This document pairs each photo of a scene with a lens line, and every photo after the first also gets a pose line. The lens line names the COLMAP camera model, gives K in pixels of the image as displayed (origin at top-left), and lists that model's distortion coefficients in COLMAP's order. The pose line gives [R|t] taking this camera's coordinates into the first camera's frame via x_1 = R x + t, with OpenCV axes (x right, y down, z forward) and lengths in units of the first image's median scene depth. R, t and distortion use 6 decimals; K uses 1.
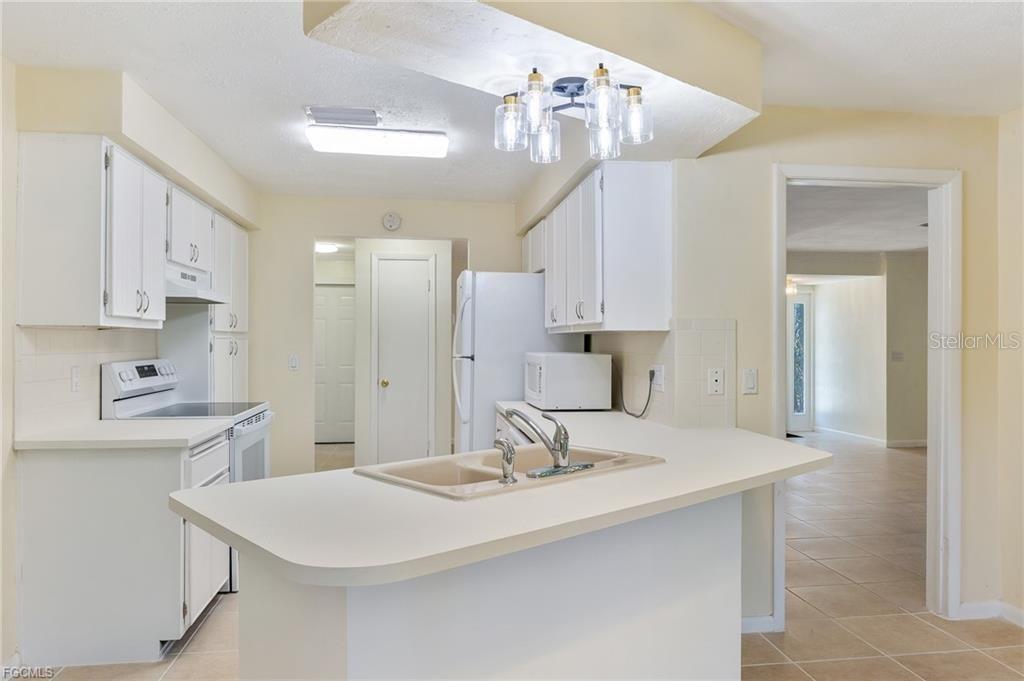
lens RADIAL K [[704.3, 0, 512.3], [0, 704.3, 334.9], [0, 0, 1]] dist [-0.002827, -0.002333]
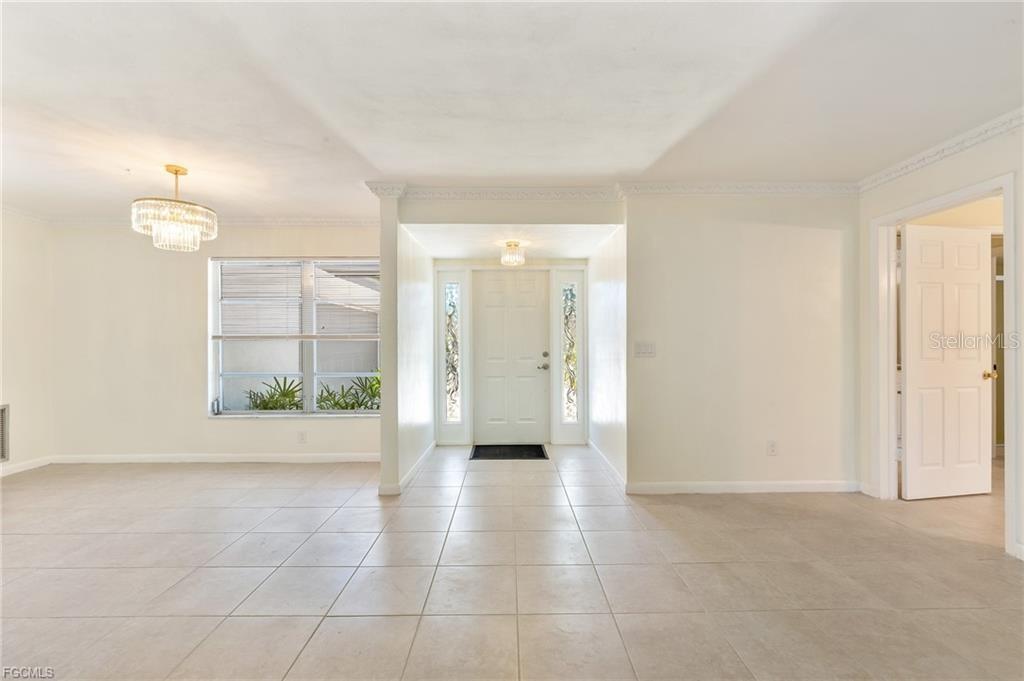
lens RADIAL K [[430.9, 0, 511.0], [0, 430.9, 342.6], [0, 0, 1]] dist [0.001471, -0.000285]
pose [[0.991292, -0.010560, -0.131257, 0.485010], [0.012782, 0.999789, 0.016098, 0.016554], [0.131059, -0.017636, 0.991218, 0.608620]]
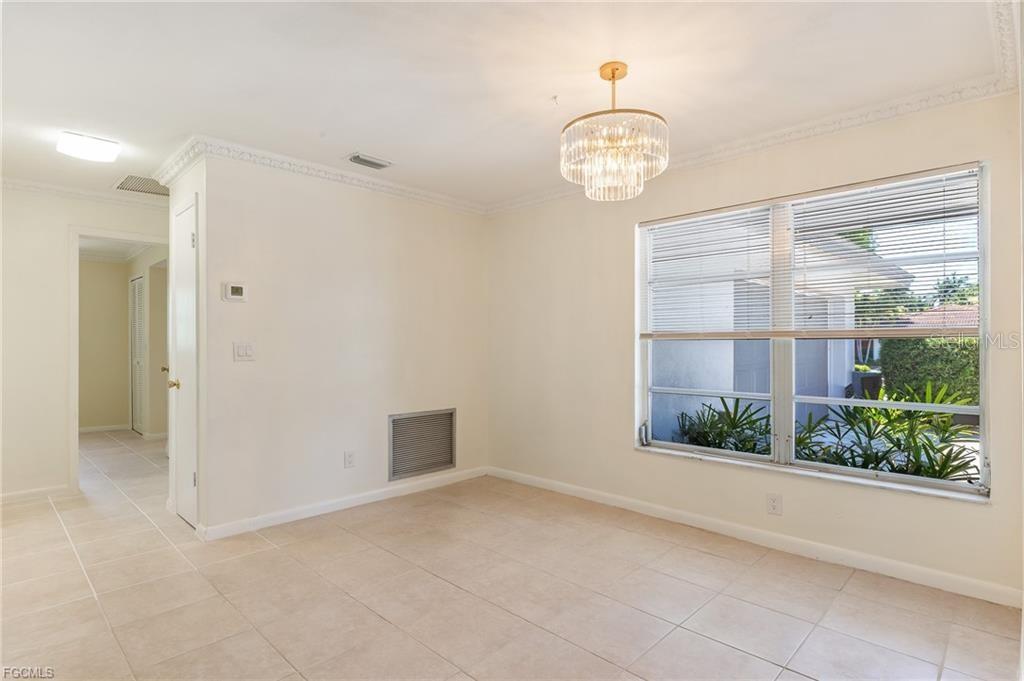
lens RADIAL K [[535.0, 0, 512.0], [0, 535.0, 340.5], [0, 0, 1]] dist [-0.002021, -0.000194]
pose [[0.609514, -0.012453, -0.792677, 0.360112], [0.019740, 0.999805, -0.000528, 0.015990], [0.792529, -0.015326, 0.609641, 0.708093]]
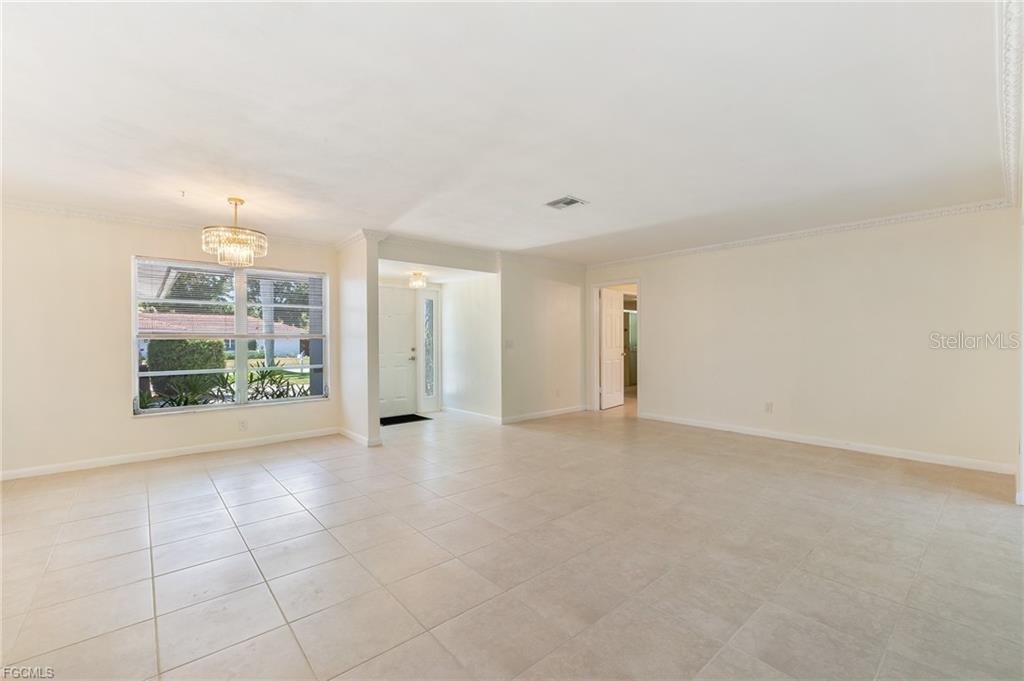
lens RADIAL K [[430.9, 0, 511.0], [0, 430.9, 342.6], [0, 0, 1]] dist [0.001471, -0.000285]
pose [[0.843831, -0.015349, 0.536389, 0.174204], [0.003687, 0.999733, 0.022807, 0.012003], [-0.536596, -0.017268, 0.843663, 0.409589]]
